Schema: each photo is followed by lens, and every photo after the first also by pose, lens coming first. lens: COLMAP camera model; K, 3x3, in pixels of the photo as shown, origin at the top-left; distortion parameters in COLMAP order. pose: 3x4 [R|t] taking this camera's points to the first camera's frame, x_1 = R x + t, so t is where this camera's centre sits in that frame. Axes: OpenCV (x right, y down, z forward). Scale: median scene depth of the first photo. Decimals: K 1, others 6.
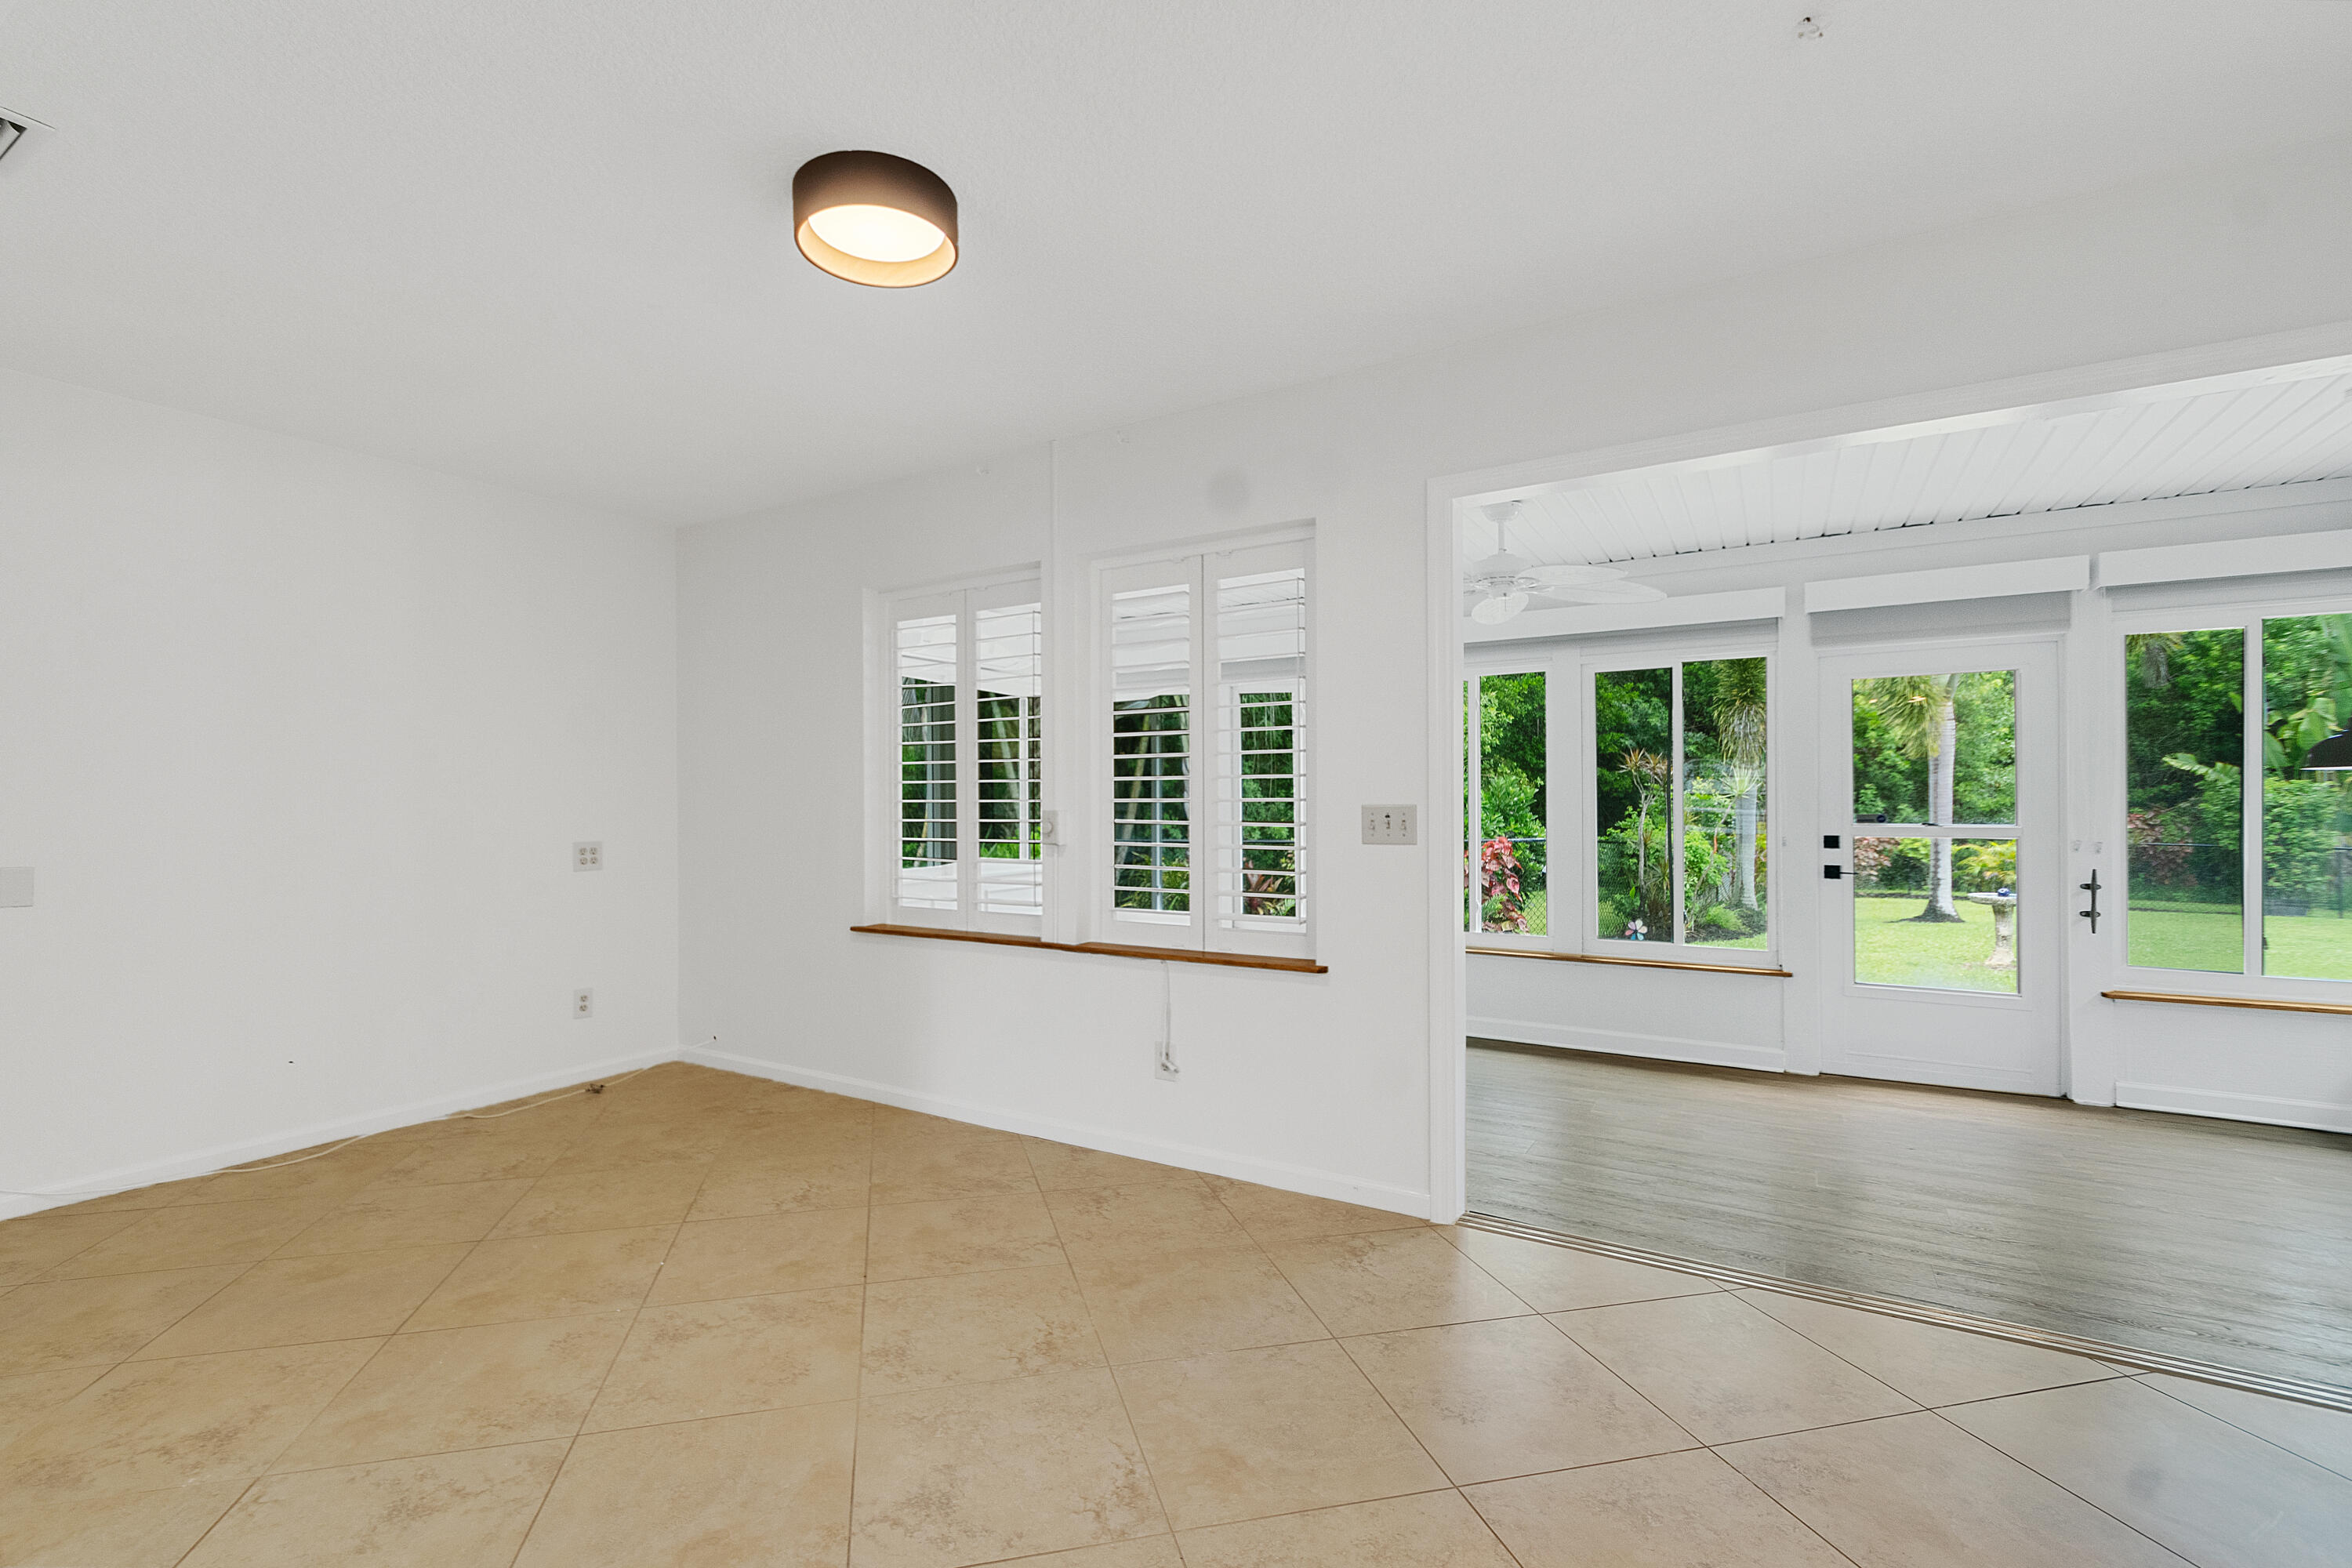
lens RADIAL K [[1044.0, 0, 1127.7], [0, 1044.0, 800.2], [0, 0, 1]] dist [0.008091, -0.000039]
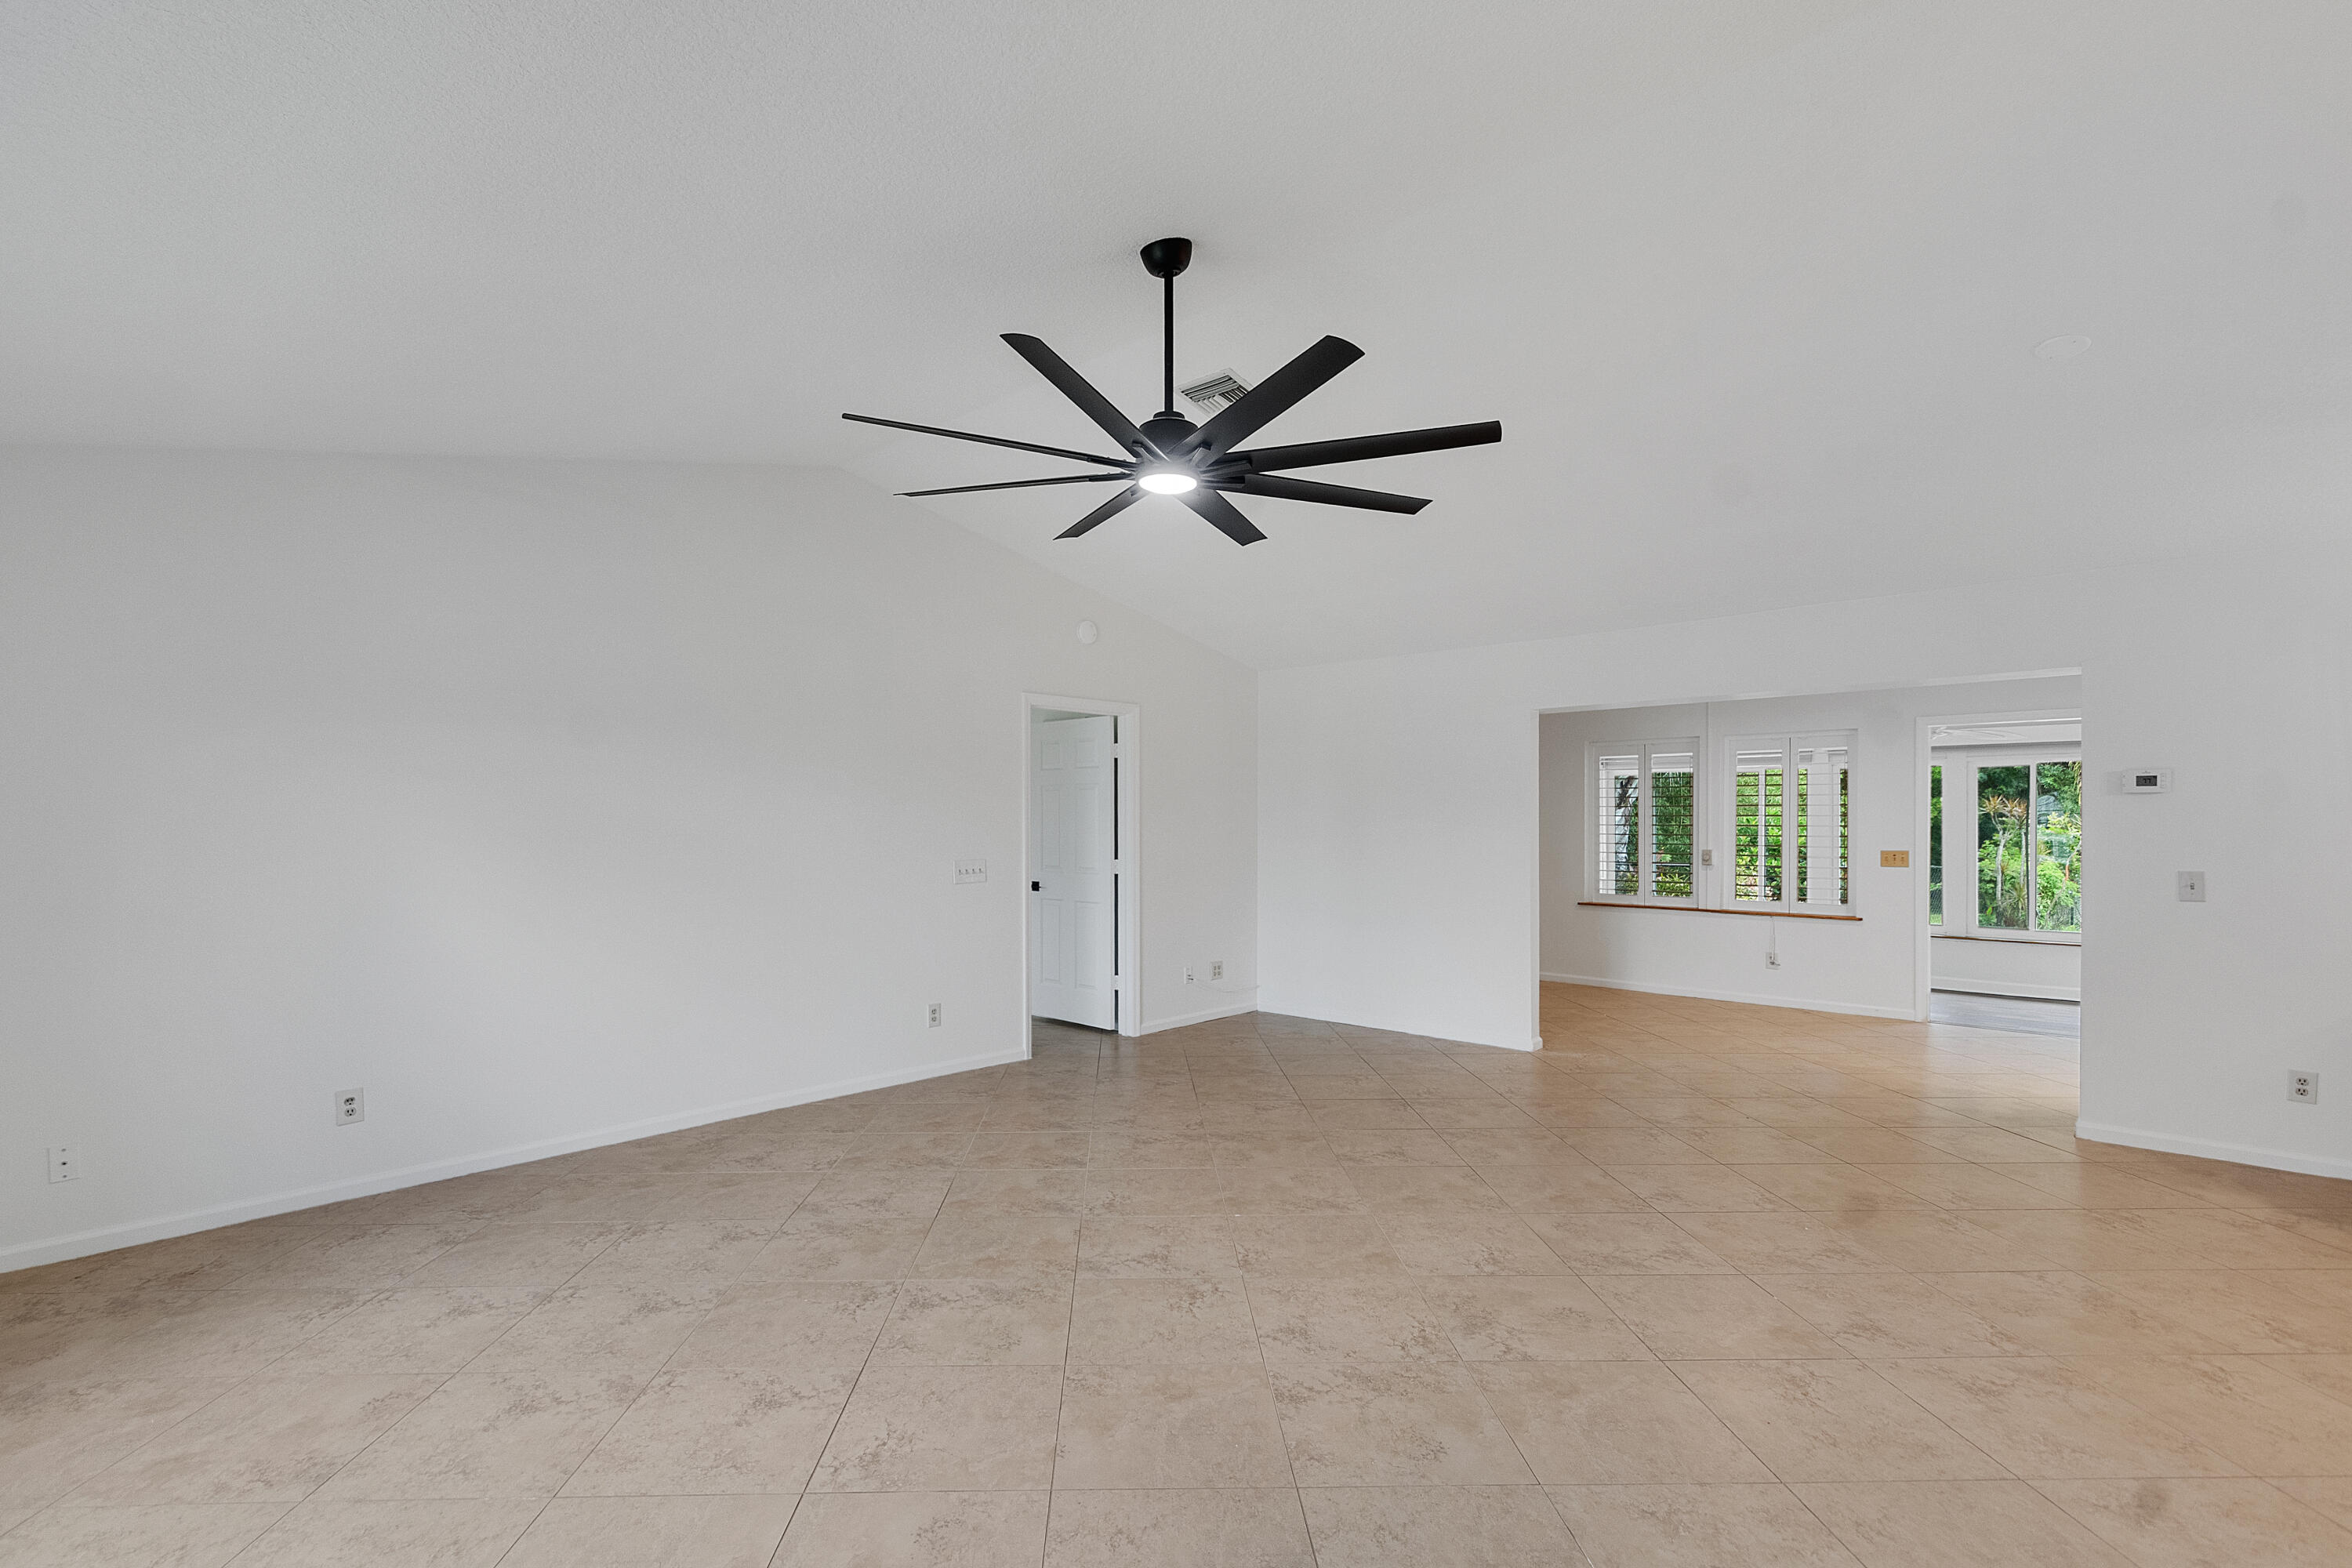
lens RADIAL K [[1079.1, 0, 1137.6], [0, 1079.1, 804.3], [0, 0, 1]] dist [0.001905, -0.001721]
pose [[0.977995, 0.004073, -0.208590, -0.422054], [-0.006704, 0.999907, -0.011909, -0.027051], [0.208522, 0.013045, 0.977931, -0.812894]]
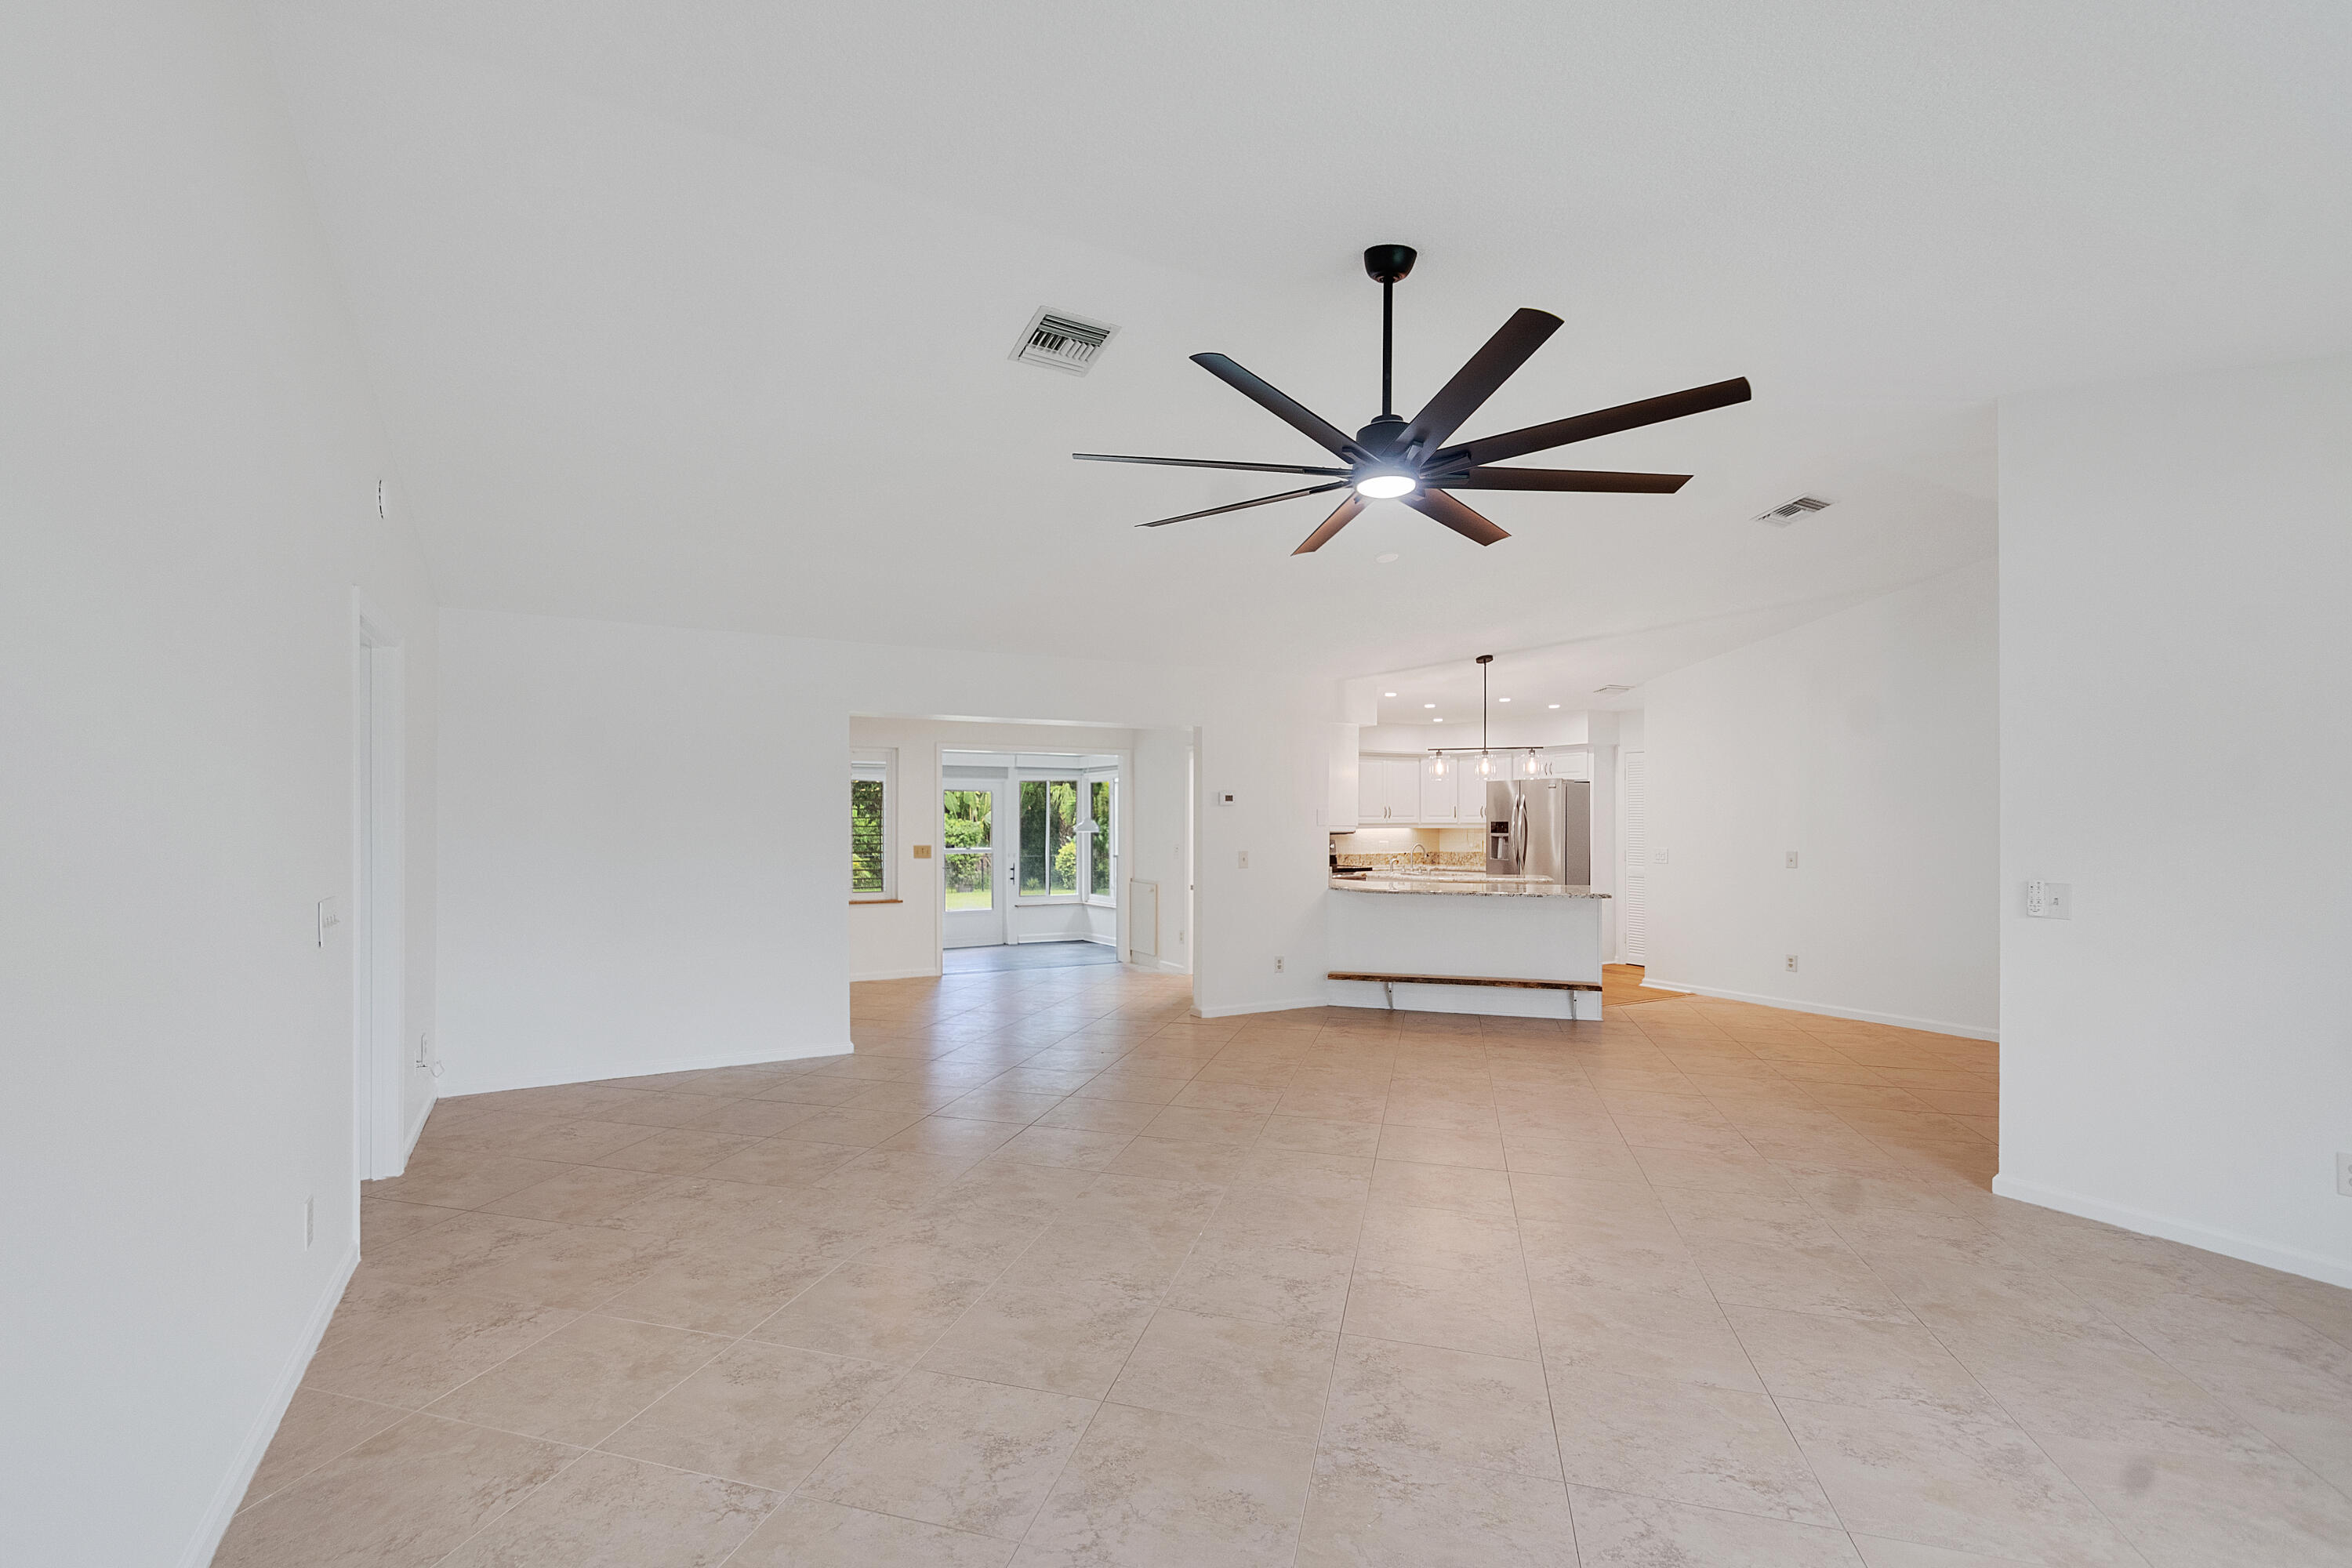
lens RADIAL K [[1044.0, 0, 1127.7], [0, 1044.0, 800.2], [0, 0, 1]] dist [0.008091, -0.000039]
pose [[0.498963, 0.024335, 0.866282, -0.962741], [-0.004096, 0.999661, -0.025723, -0.022610], [-0.866614, 0.009287, 0.498893, -0.480210]]
